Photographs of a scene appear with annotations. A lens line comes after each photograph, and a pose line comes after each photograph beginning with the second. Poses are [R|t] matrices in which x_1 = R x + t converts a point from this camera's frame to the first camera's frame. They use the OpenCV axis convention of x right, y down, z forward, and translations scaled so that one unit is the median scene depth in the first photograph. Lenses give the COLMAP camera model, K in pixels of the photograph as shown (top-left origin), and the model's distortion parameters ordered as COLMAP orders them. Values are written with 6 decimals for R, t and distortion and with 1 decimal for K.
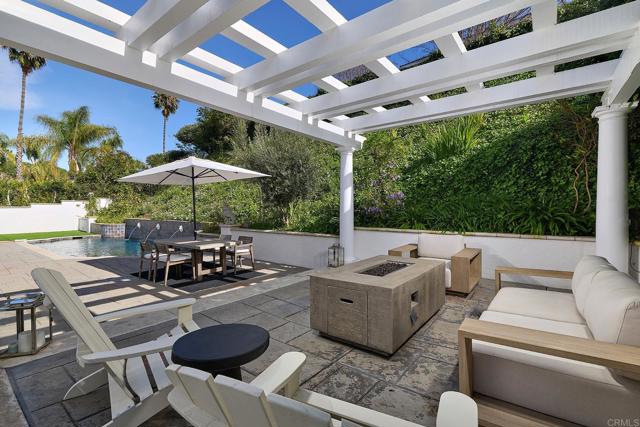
lens RADIAL K [[295.7, 0, 317.5], [0, 295.7, 211.2], [0, 0, 1]] dist [0.001021, 0.000052]
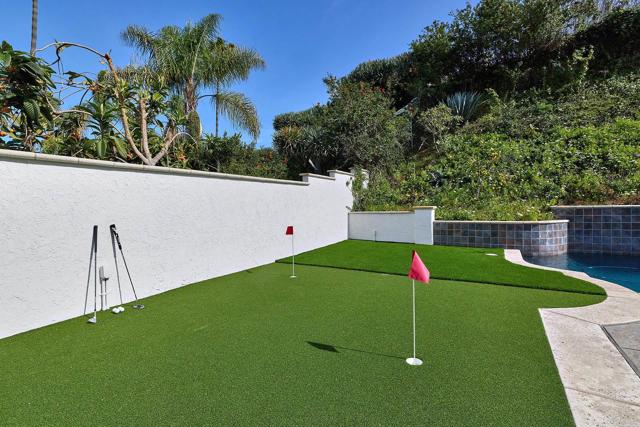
lens RADIAL K [[309.1, 0, 317.7], [0, 309.1, 207.7], [0, 0, 1]] dist [-0.001397, -0.000368]
pose [[0.992884, -0.021261, 0.117175, -0.870808], [0.021336, 0.999772, 0.000612, 0.014790], [-0.117161, 0.001892, 0.993111, 0.521555]]
